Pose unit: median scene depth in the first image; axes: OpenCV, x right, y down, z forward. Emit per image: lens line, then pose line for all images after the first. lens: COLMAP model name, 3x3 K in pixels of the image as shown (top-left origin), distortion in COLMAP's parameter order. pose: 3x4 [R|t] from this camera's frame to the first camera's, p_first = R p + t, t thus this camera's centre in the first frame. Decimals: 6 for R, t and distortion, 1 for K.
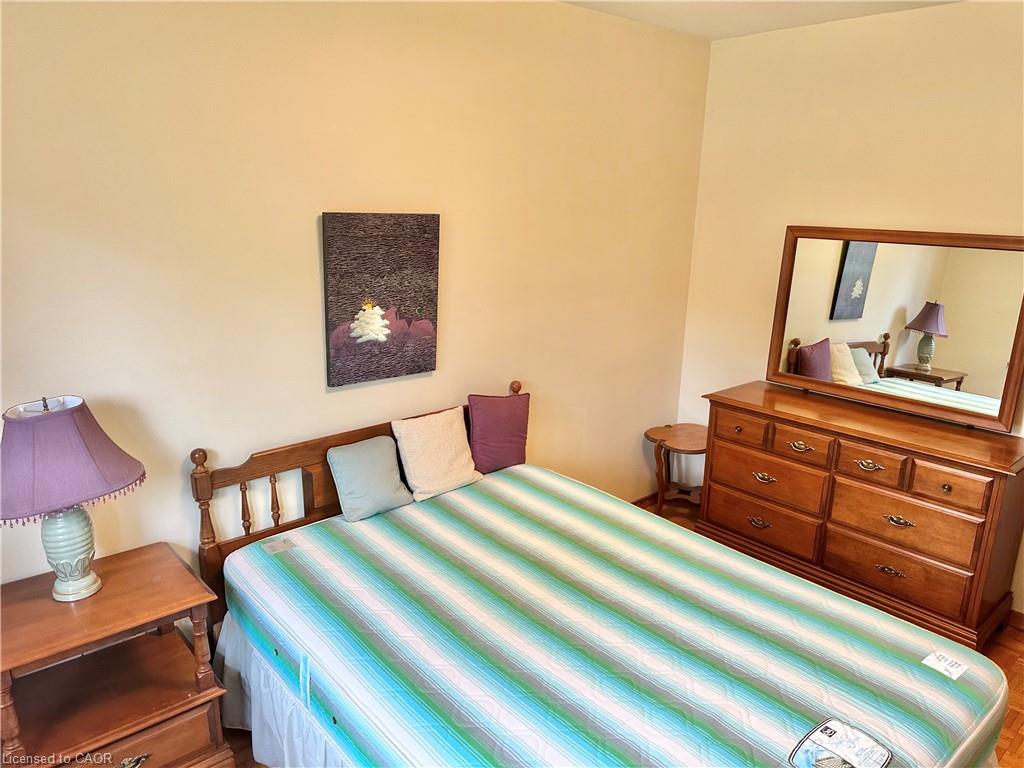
lens RADIAL K [[726.0, 0, 512.0], [0, 726.0, 384.0], [0, 0, 1]] dist [0.051520, -0.047246]
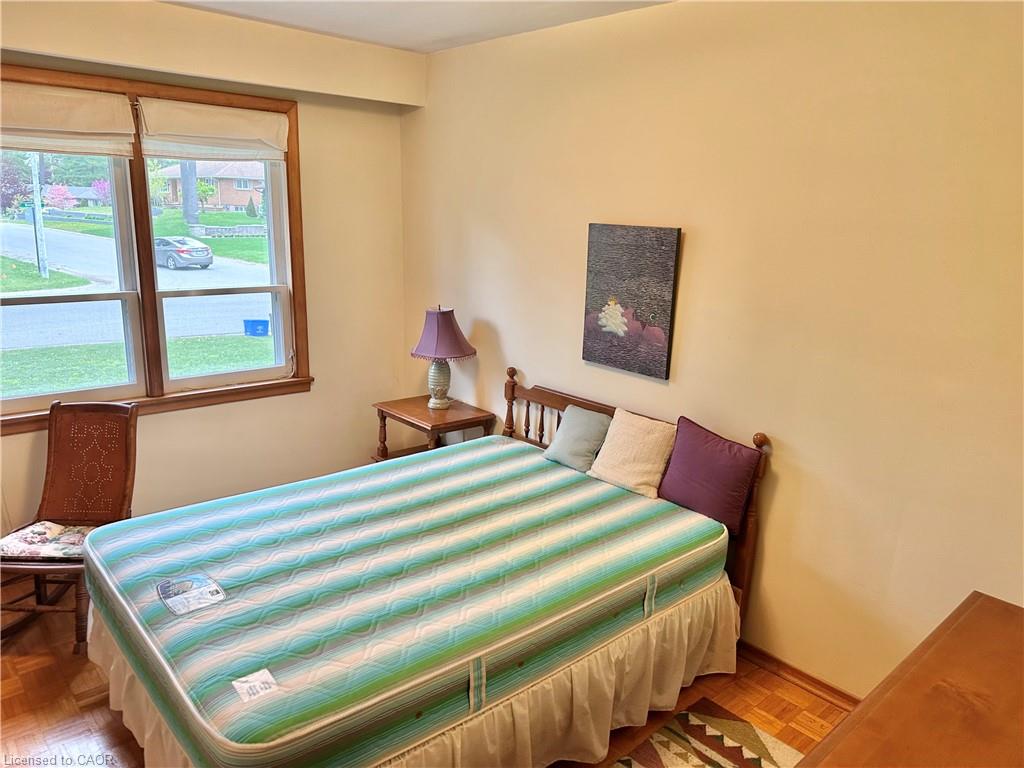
lens RADIAL K [[726.0, 0, 512.0], [0, 726.0, 384.0], [0, 0, 1]] dist [0.051520, -0.047246]
pose [[0.000984, 0.220731, -0.975334, 0.979590], [-0.282418, 0.935692, 0.211474, -0.185129], [0.959291, 0.275244, 0.063259, 0.794949]]
